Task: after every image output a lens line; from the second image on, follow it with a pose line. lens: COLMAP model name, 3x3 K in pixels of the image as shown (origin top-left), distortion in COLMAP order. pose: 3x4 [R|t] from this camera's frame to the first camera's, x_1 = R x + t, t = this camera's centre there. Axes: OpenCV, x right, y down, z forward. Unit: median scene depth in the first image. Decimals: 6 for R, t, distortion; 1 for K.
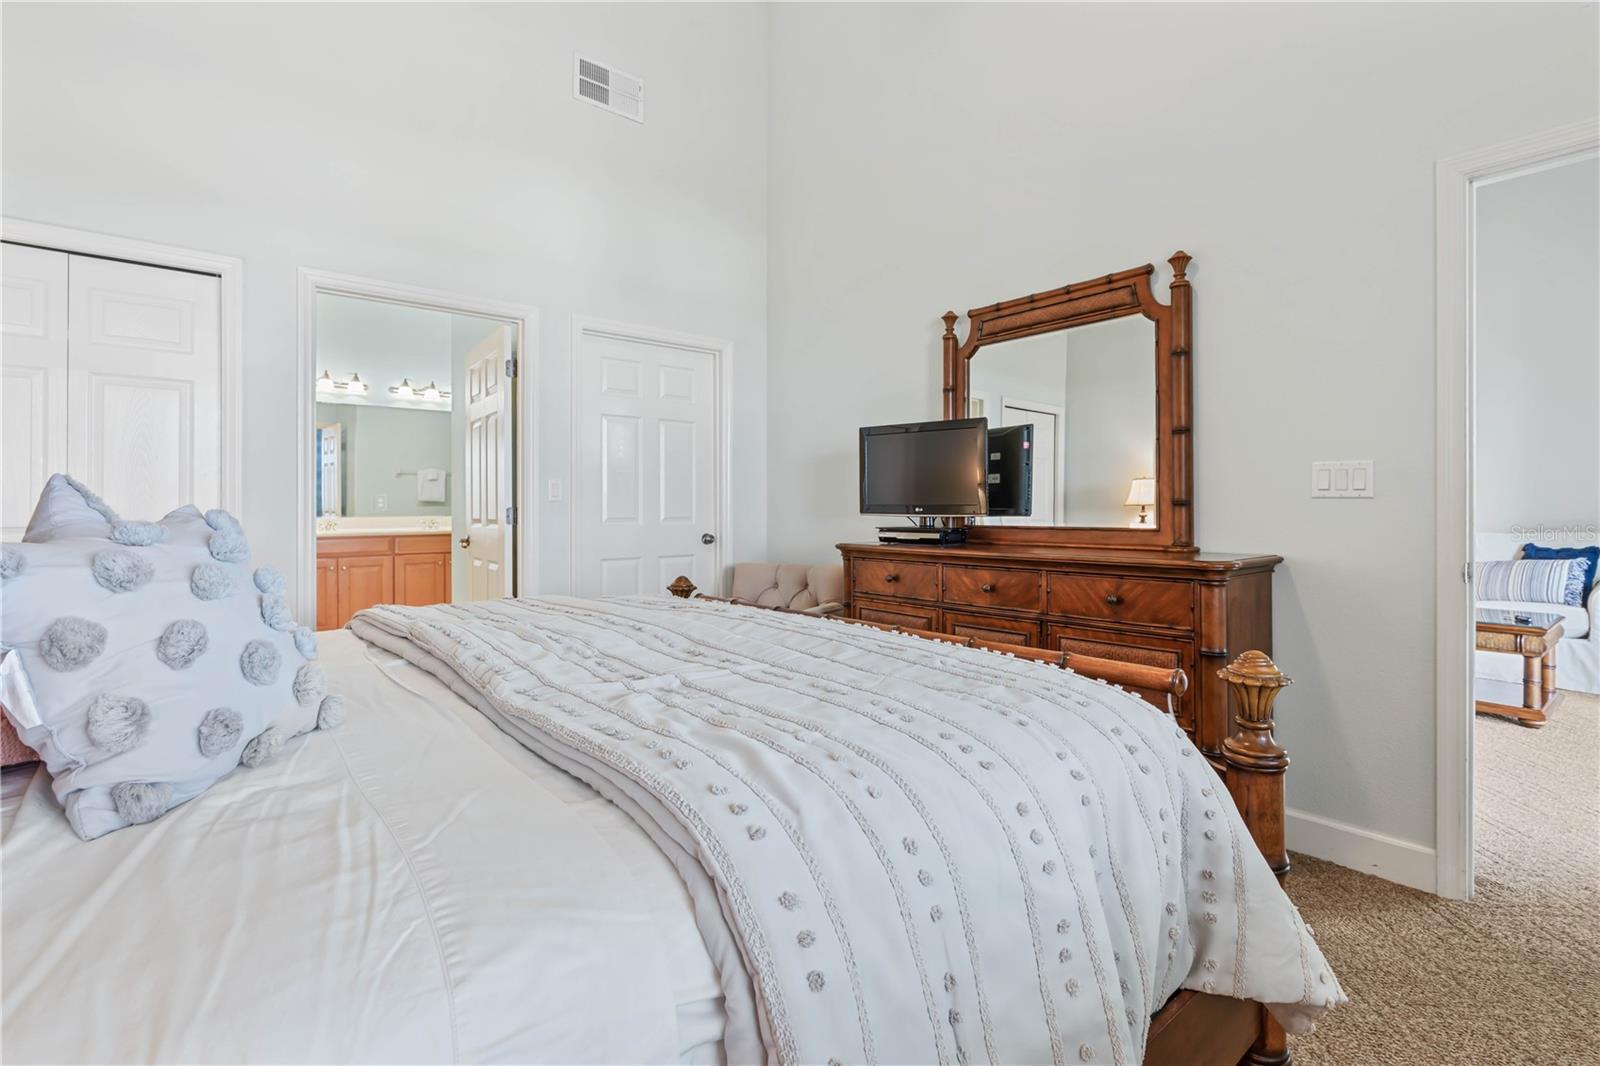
lens RADIAL K [[736.3, 0, 785.6], [0, 736.3, 500.5], [0, 0, 1]] dist [0.000321, -0.001353]
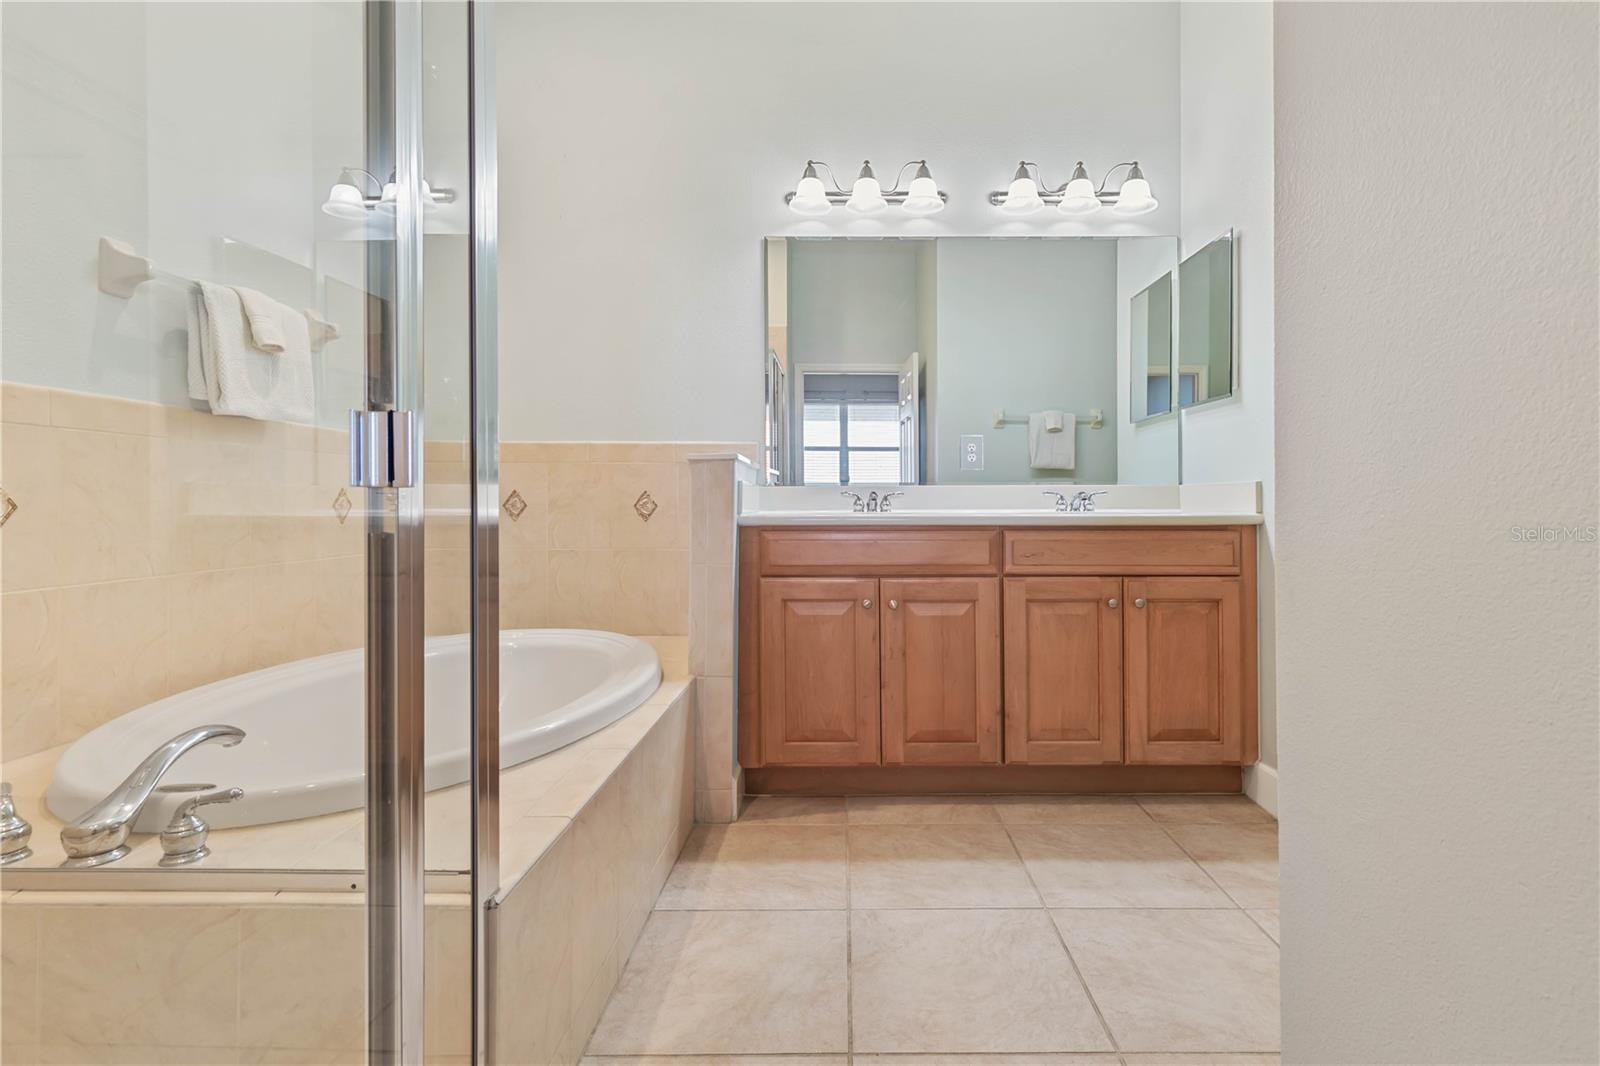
lens RADIAL K [[736.3, 0, 835.5], [0, 736.3, 499.0], [0, 0, 1]] dist [0.000321, -0.001353]
pose [[0.773780, 0.001594, -0.633453, -0.327226], [0.000379, 0.999995, 0.002979, 0.029527], [0.633455, -0.002545, 0.773776, 0.594553]]
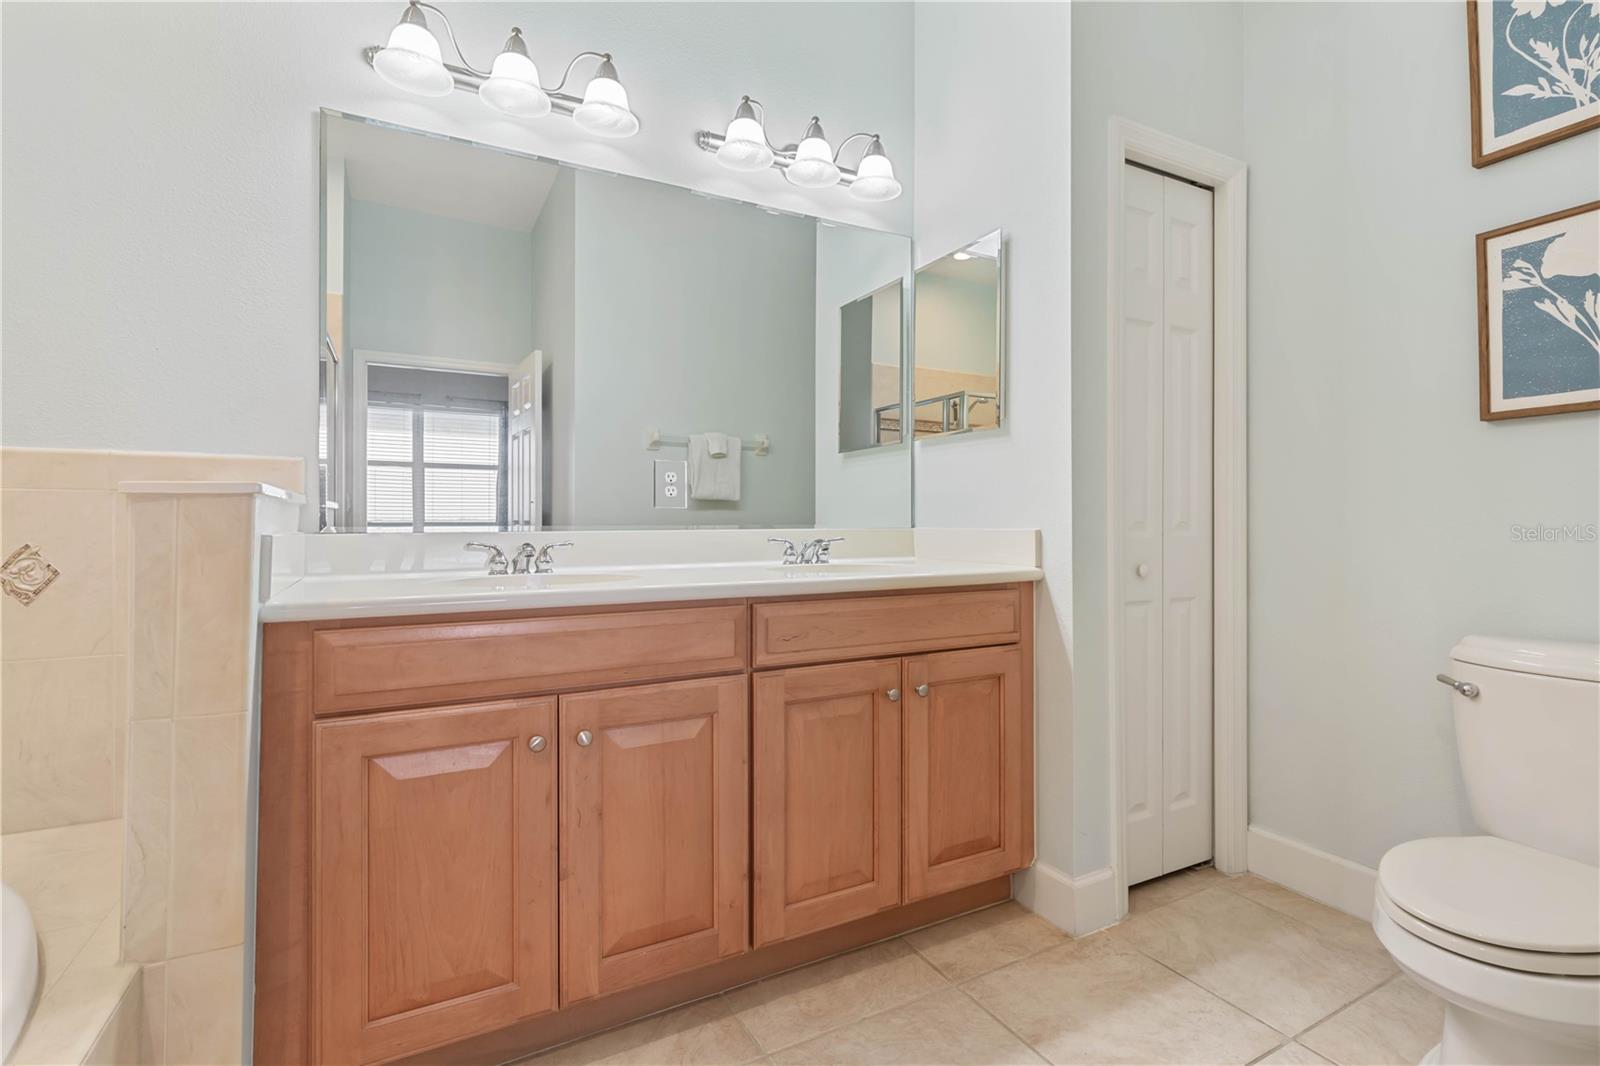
lens RADIAL K [[736.3, 0, 836.9], [0, 736.3, 507.4], [0, 0, 1]] dist [0.000321, -0.001353]
pose [[0.989332, -0.004048, -0.145624, -0.428834], [0.001935, 0.999891, -0.014644, 0.017506], [0.145667, 0.014206, 0.989232, 0.687320]]
